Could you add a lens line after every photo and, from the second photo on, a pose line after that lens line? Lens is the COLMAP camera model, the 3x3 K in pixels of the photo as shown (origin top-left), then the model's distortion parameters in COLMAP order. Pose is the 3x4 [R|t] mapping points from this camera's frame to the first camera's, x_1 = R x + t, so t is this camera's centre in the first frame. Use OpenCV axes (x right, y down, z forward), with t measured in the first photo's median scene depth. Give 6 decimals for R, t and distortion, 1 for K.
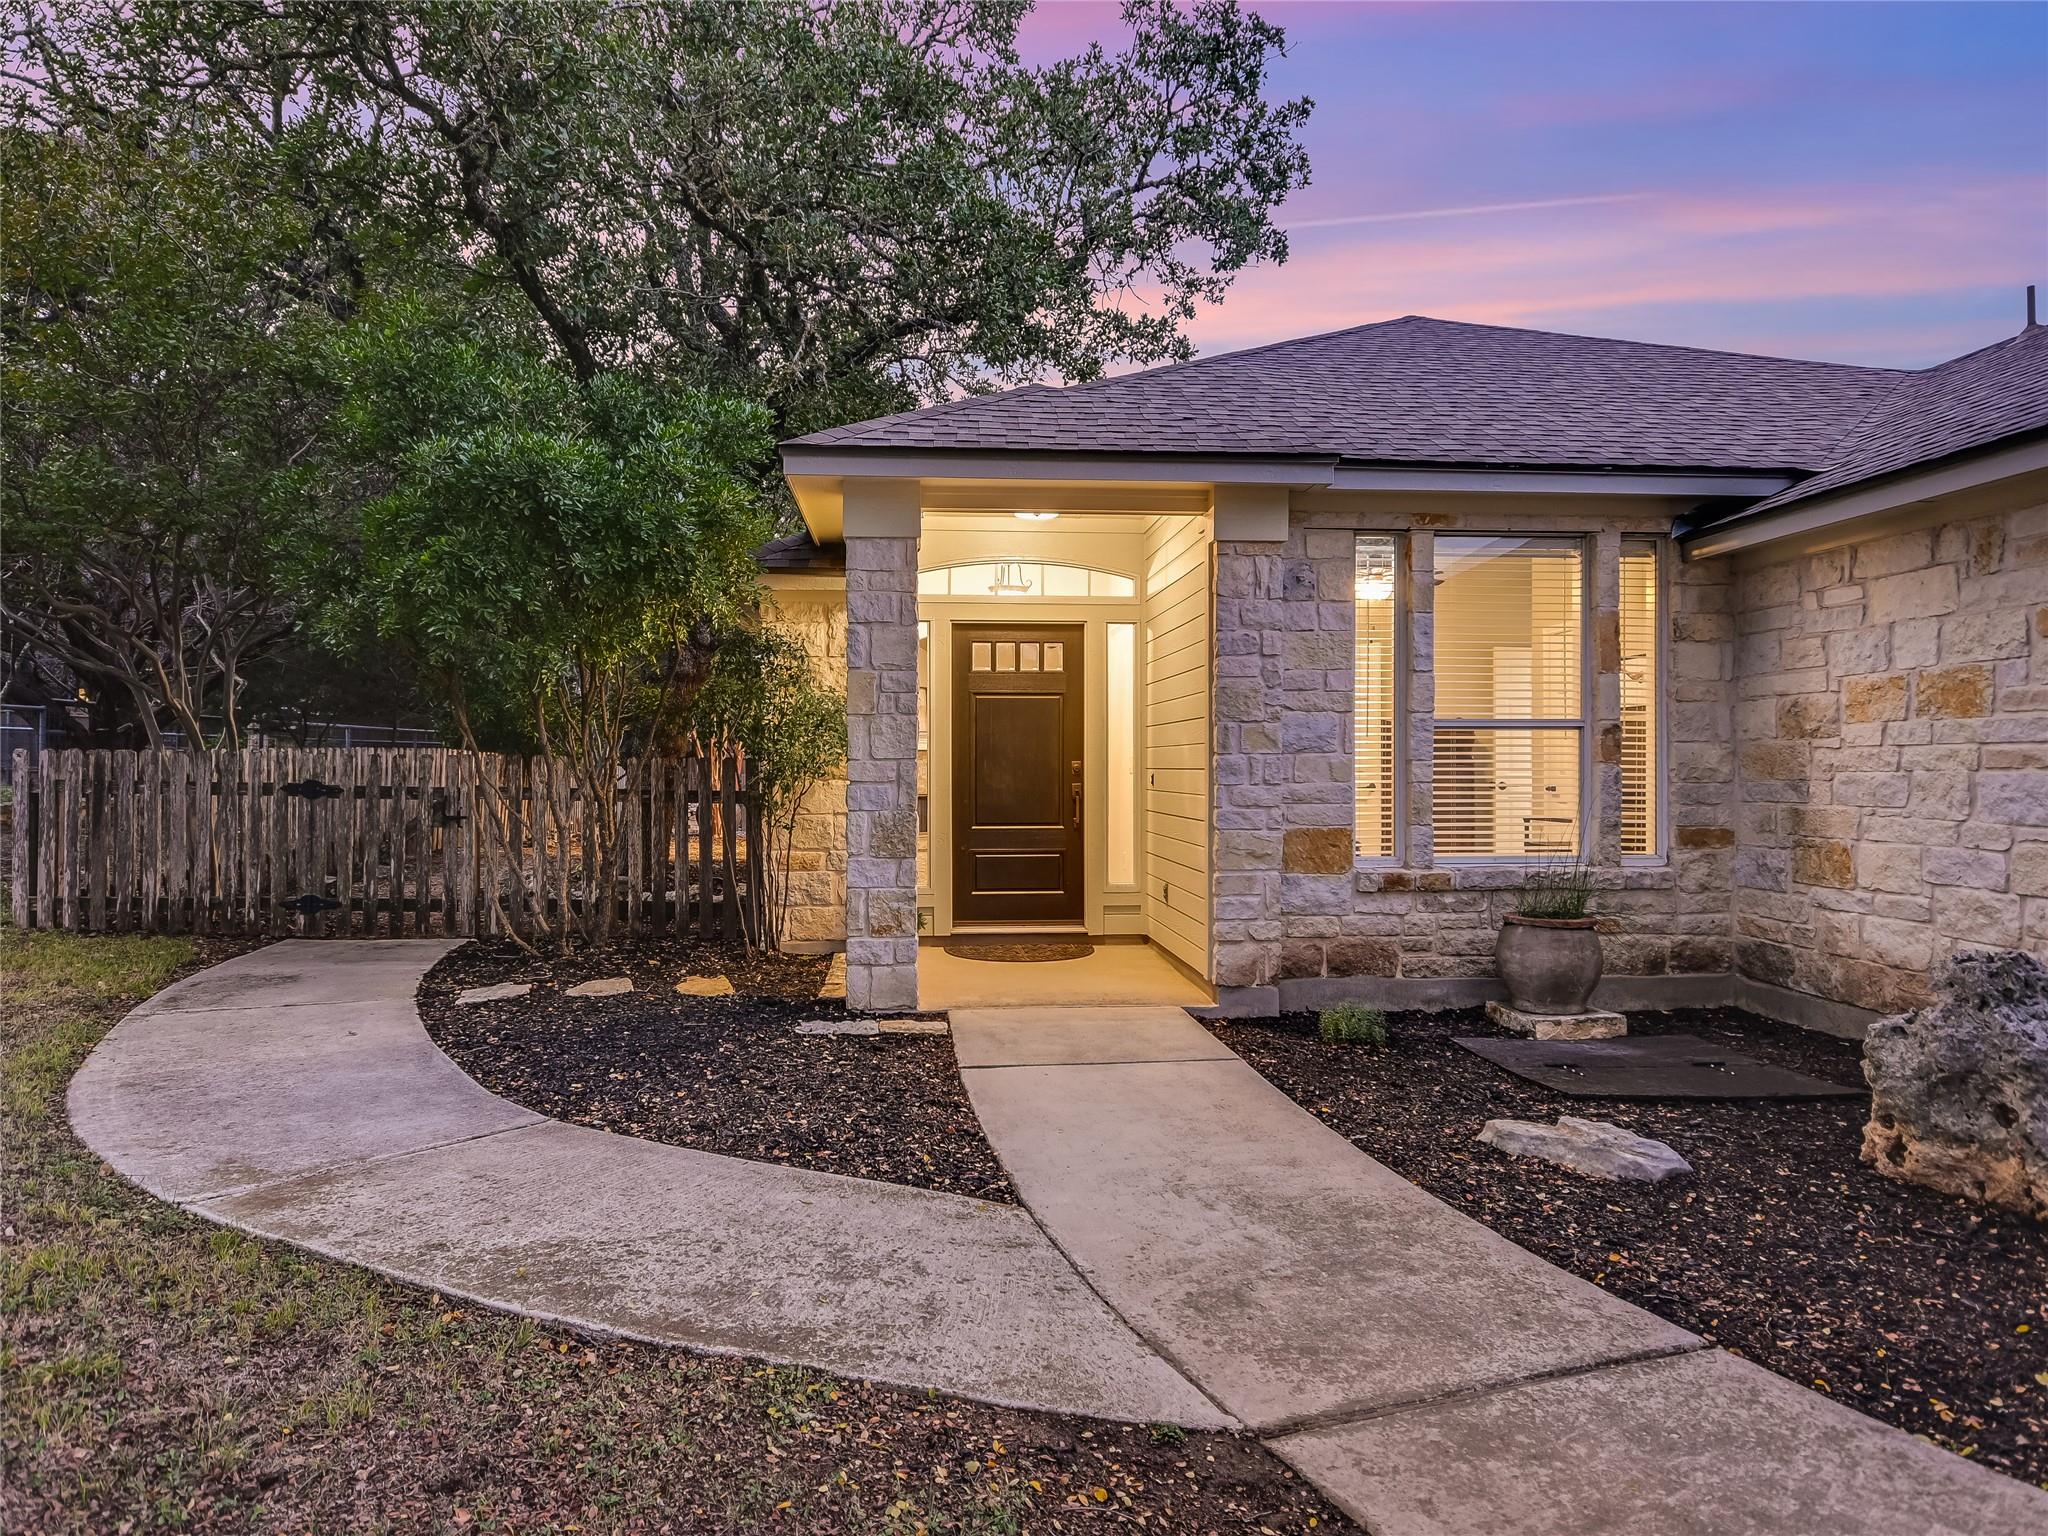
lens RADIAL K [[1284.9, 0, 1023.3], [0, 1284.9, 724.5], [0, 0, 1]] dist [0.018253, 0.001867]
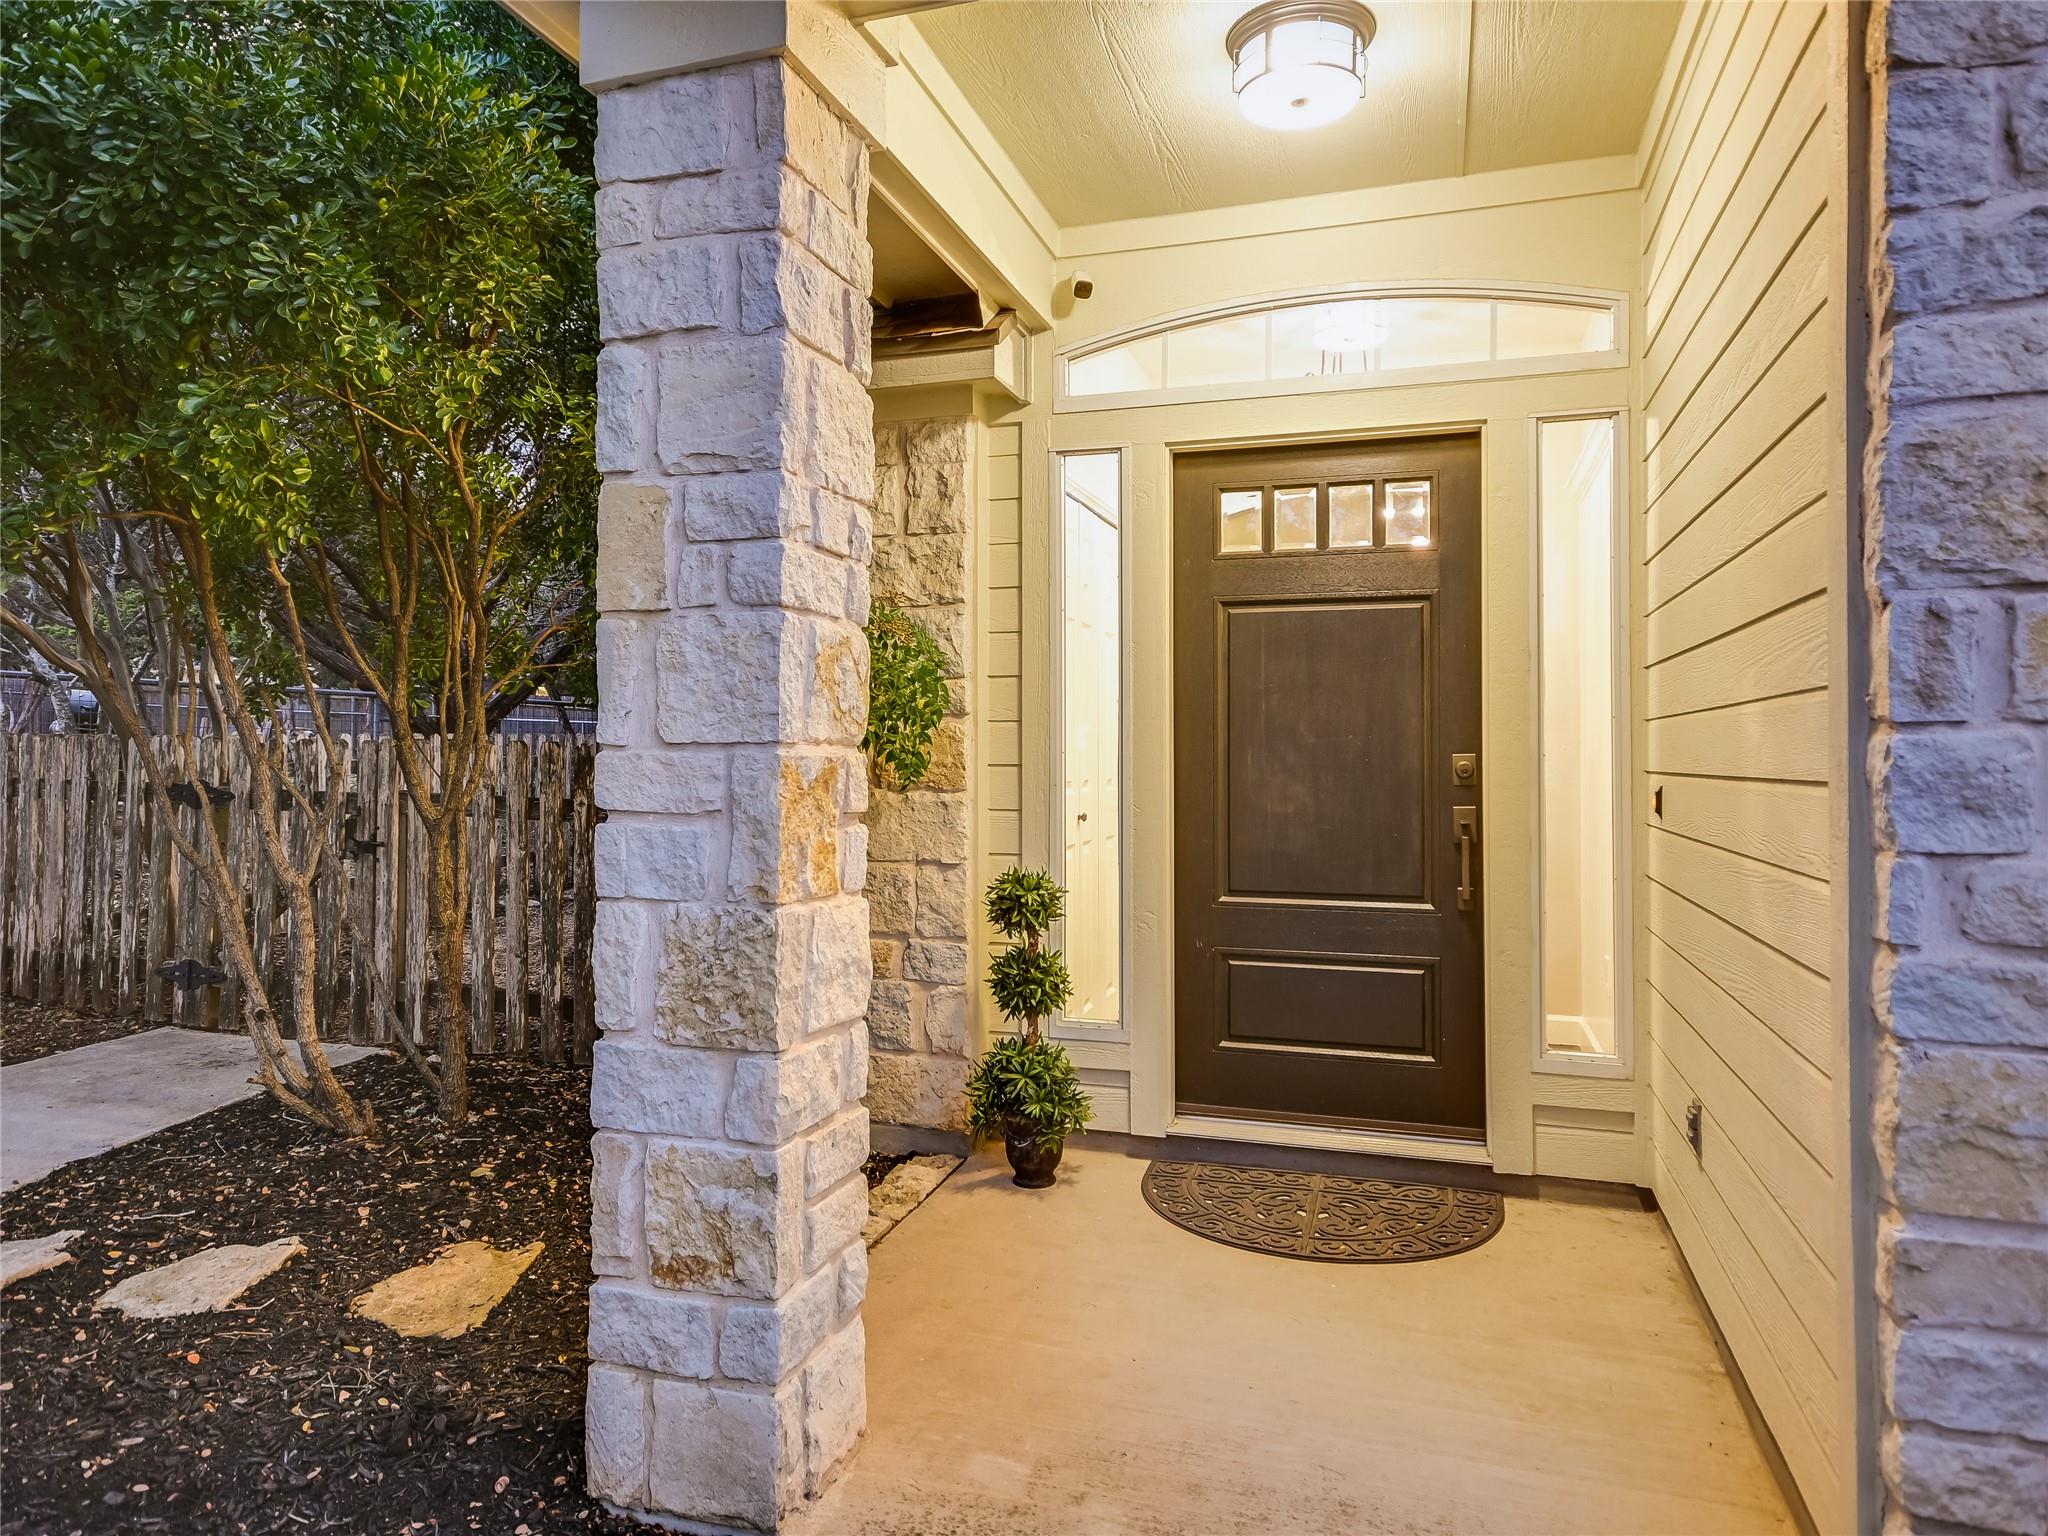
lens RADIAL K [[1284.9, 0, 1023.3], [0, 1284.9, 724.5], [0, 0, 1]] dist [0.018253, 0.001867]
pose [[0.919642, -0.006241, -0.392707, 0.077765], [0.008745, 0.999951, 0.004586, 0.016377], [0.392659, -0.007652, 0.919652, 0.574717]]
